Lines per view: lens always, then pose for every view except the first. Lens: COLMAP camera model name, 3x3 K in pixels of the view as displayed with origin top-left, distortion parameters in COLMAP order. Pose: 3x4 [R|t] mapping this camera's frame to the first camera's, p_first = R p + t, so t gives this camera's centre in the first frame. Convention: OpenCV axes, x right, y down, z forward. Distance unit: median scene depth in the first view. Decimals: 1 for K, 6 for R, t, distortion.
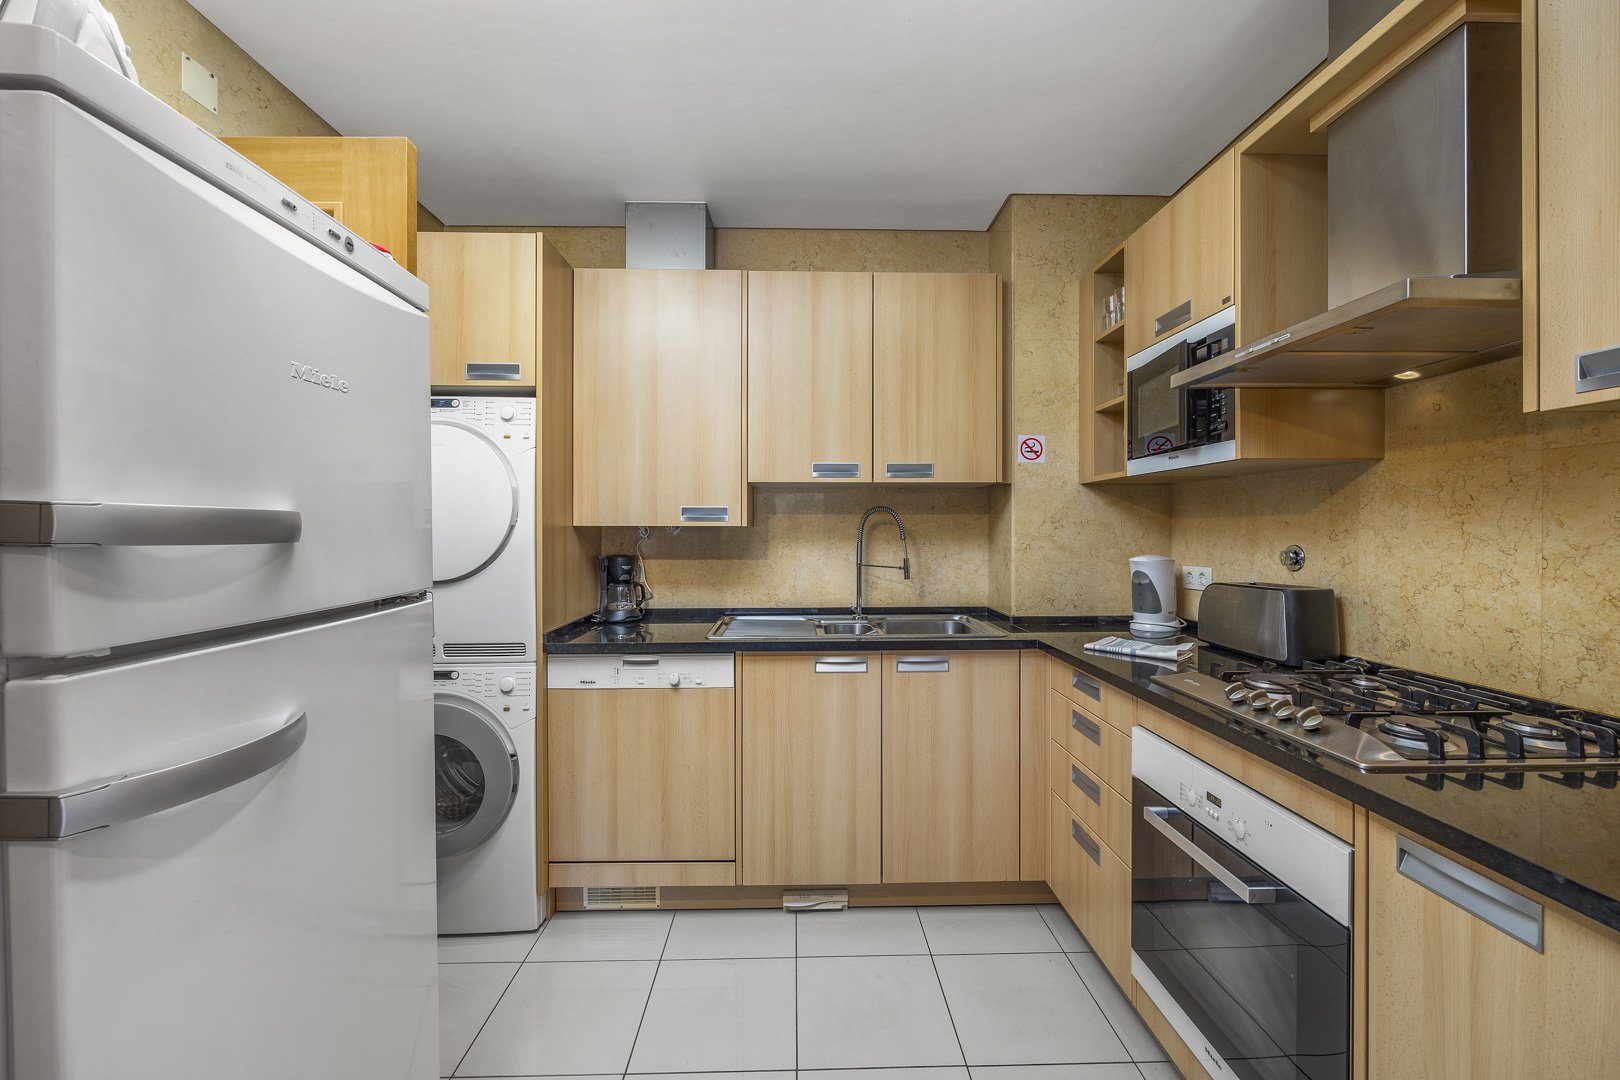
lens RADIAL K [[650.2, 0, 815.2], [0, 650.2, 539.6], [0, 0, 1]] dist [-0.007216, 0.000328]
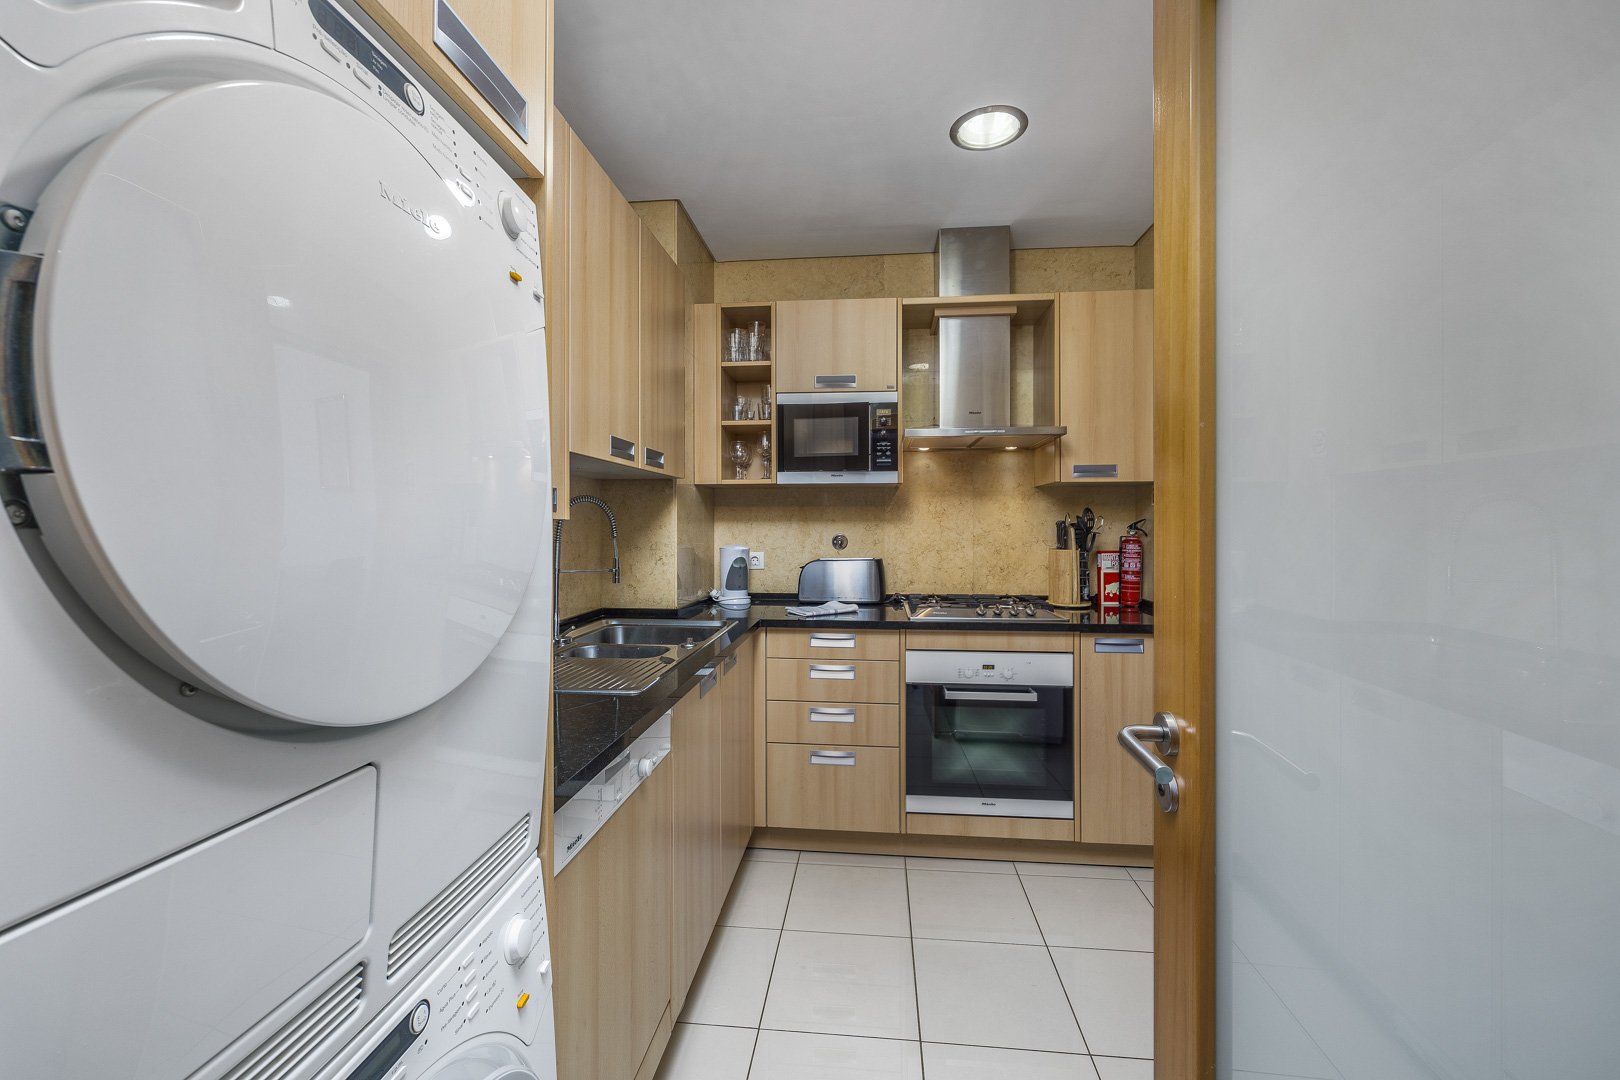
lens RADIAL K [[650.2, 0, 816.5], [0, 650.2, 532.5], [0, 0, 1]] dist [-0.007216, 0.000328]
pose [[0.105586, -0.011563, 0.994343, -1.178834], [0.015857, 0.999825, 0.009943, -0.015989], [-0.994284, 0.014718, 0.105751, 1.156685]]
